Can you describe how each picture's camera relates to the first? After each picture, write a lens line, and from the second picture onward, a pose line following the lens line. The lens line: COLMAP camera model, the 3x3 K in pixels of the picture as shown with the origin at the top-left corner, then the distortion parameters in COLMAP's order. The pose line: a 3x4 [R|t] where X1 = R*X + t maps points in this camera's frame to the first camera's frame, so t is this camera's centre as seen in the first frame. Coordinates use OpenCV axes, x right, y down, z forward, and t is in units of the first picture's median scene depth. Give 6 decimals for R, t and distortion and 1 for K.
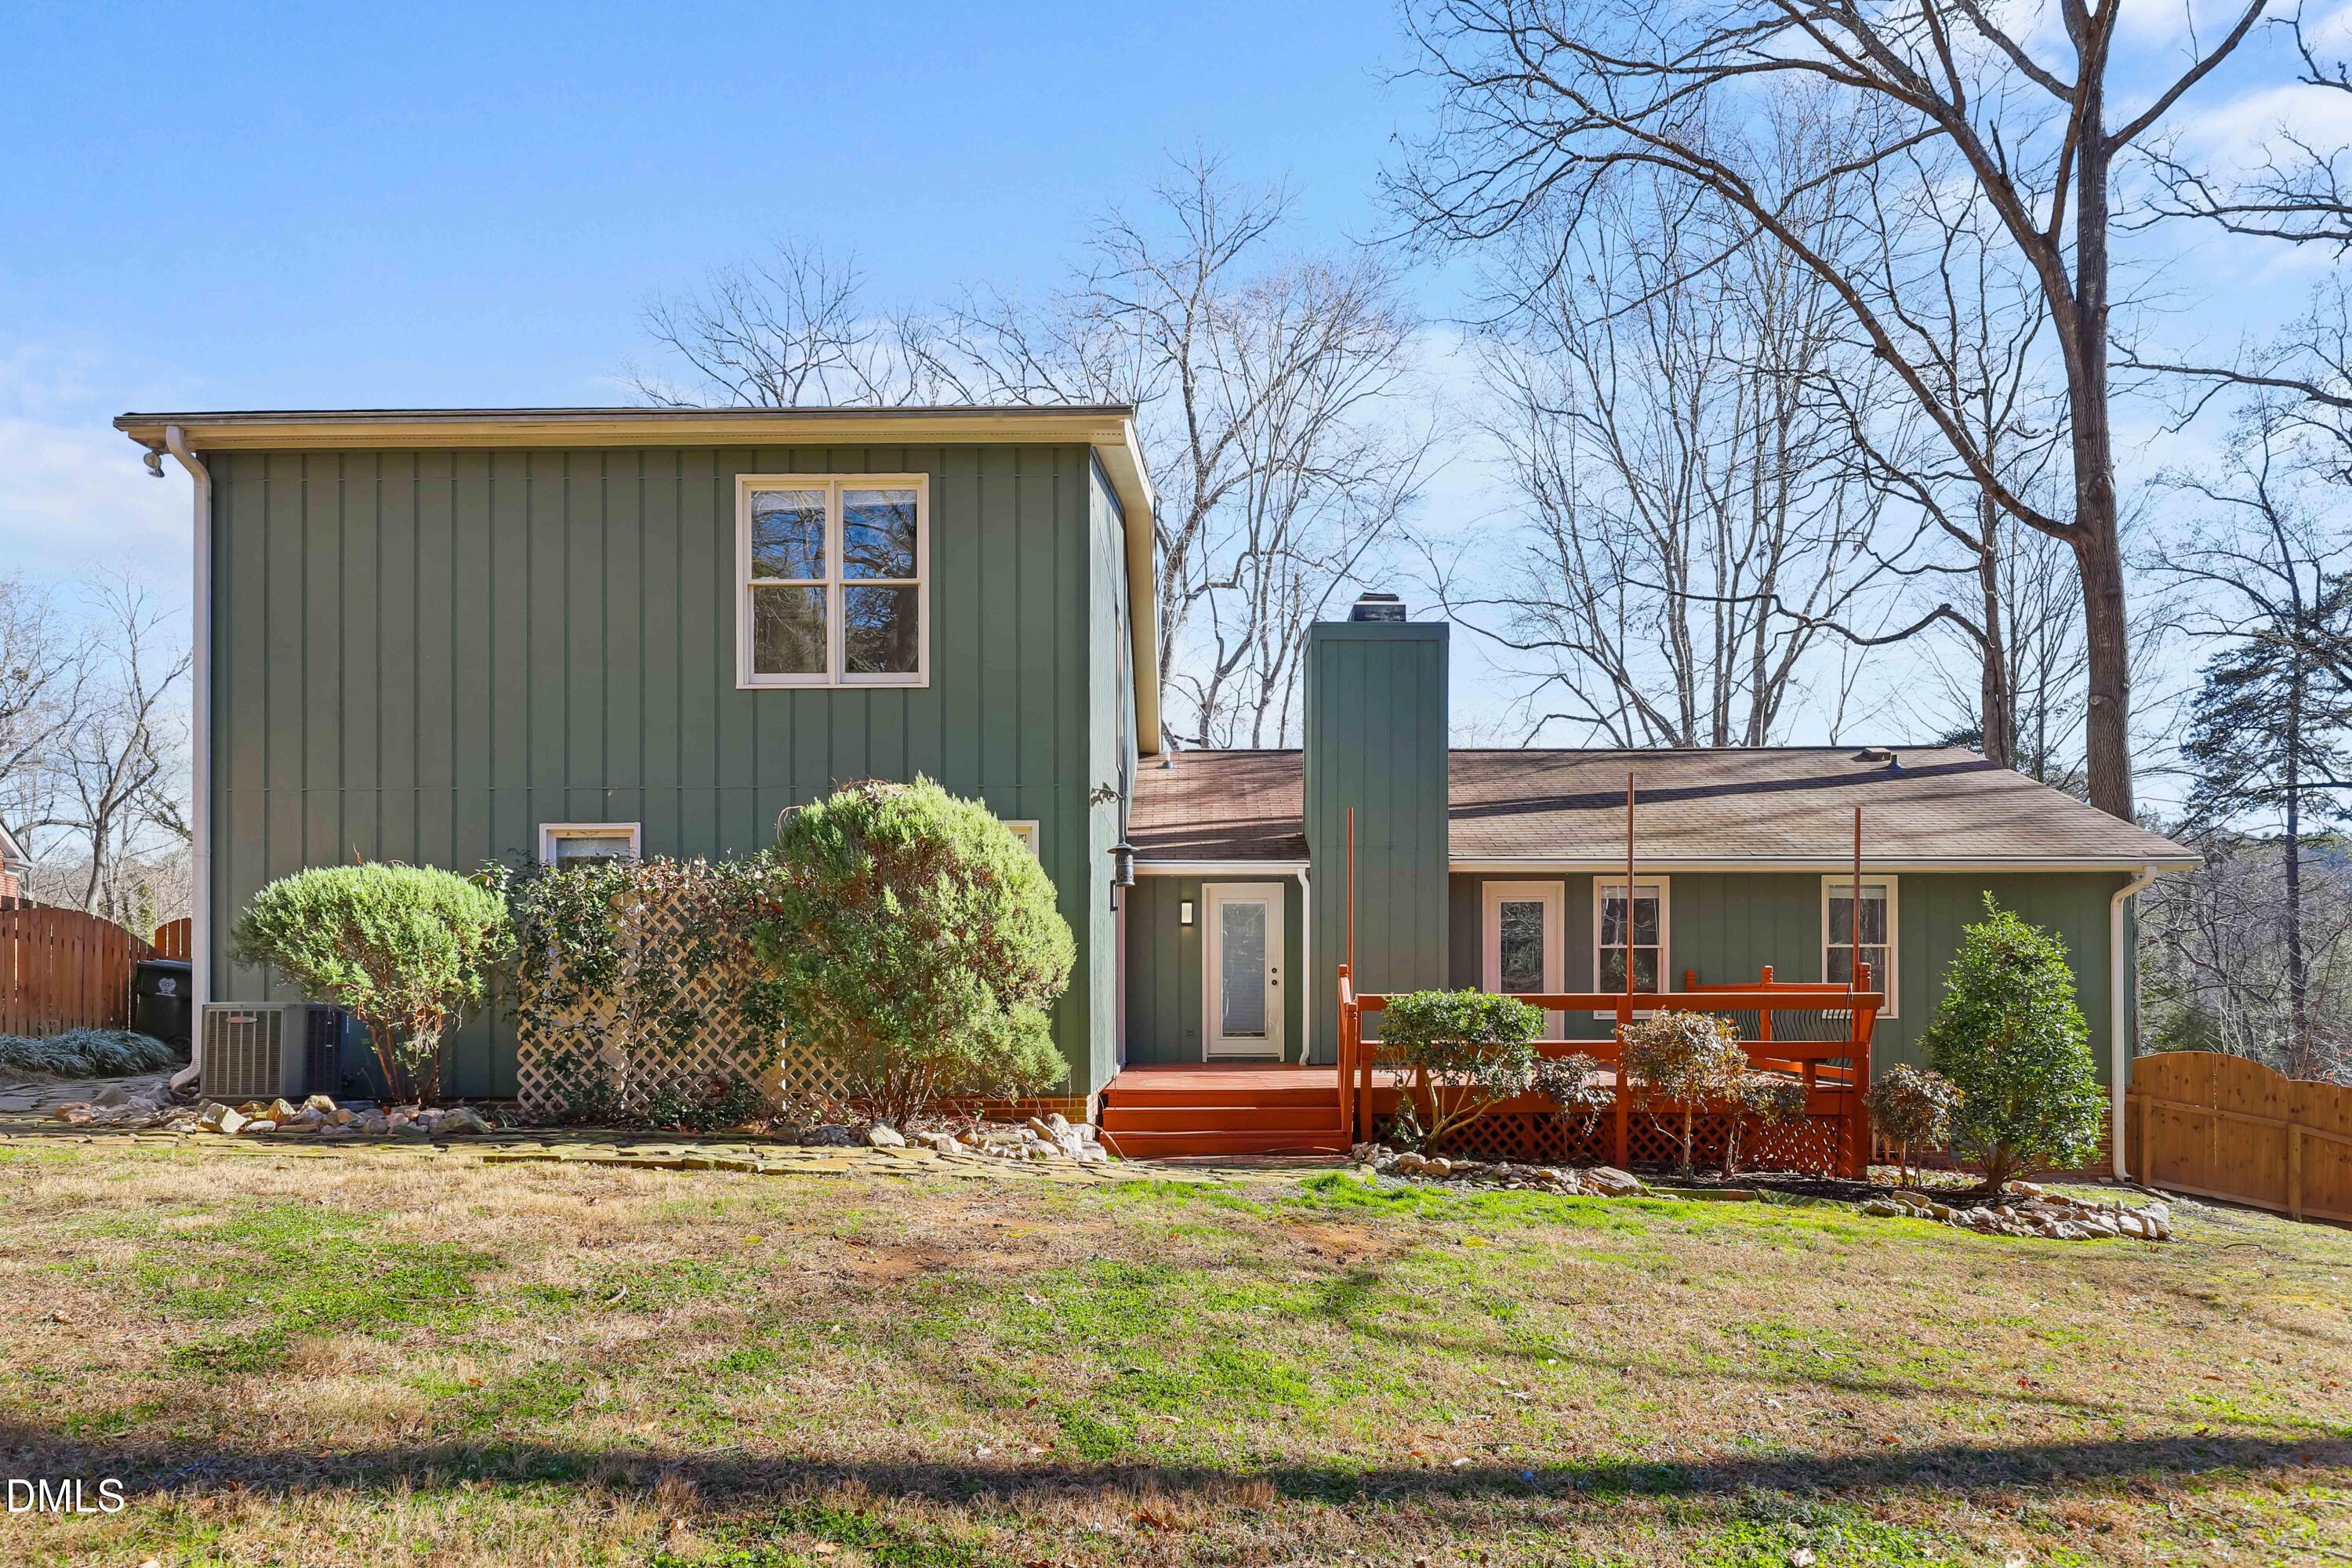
lens RADIAL K [[2033.3, 0, 1176.1], [0, 2033.3, 455.3], [0, 0, 1]] dist [-0.003277, 0.006269]
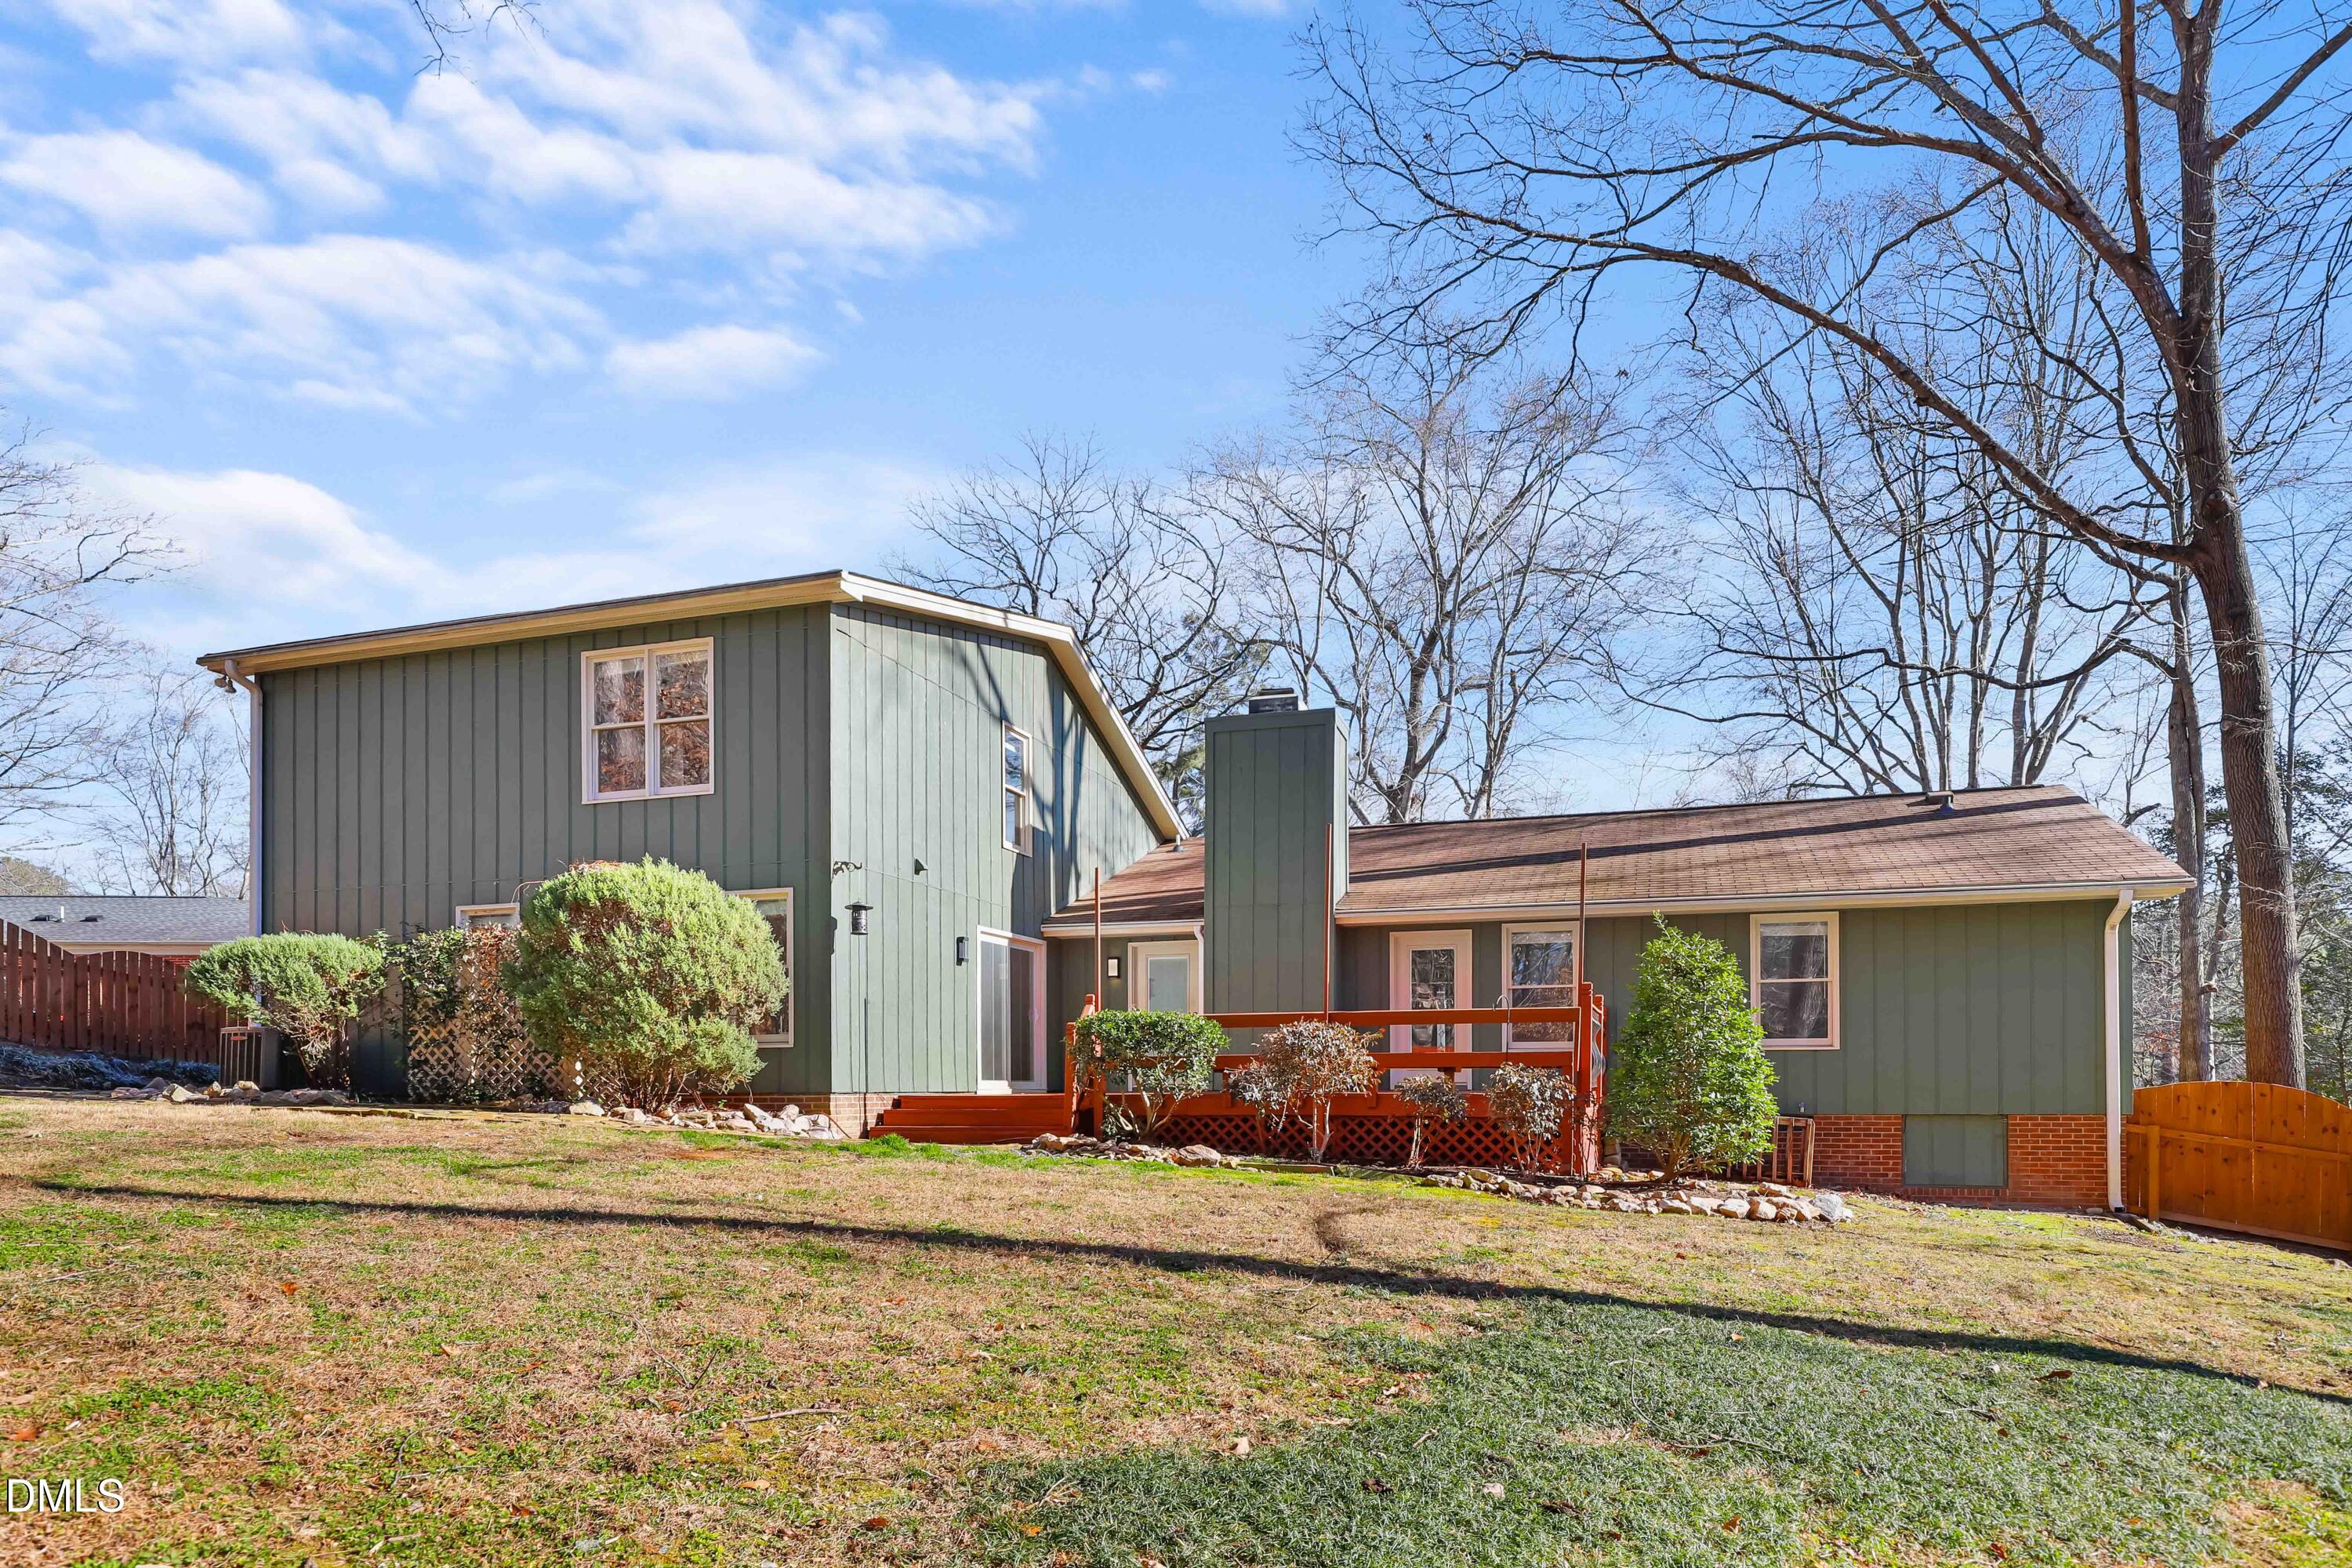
lens RADIAL K [[2033.3, 0, 1176.1], [0, 2033.3, 455.3], [0, 0, 1]] dist [-0.003277, 0.006269]
pose [[0.918176, -0.135102, -0.372424, 0.692816], [0.111140, 0.990147, -0.085186, 0.039152], [0.380263, 0.036825, 0.924145, -0.151954]]
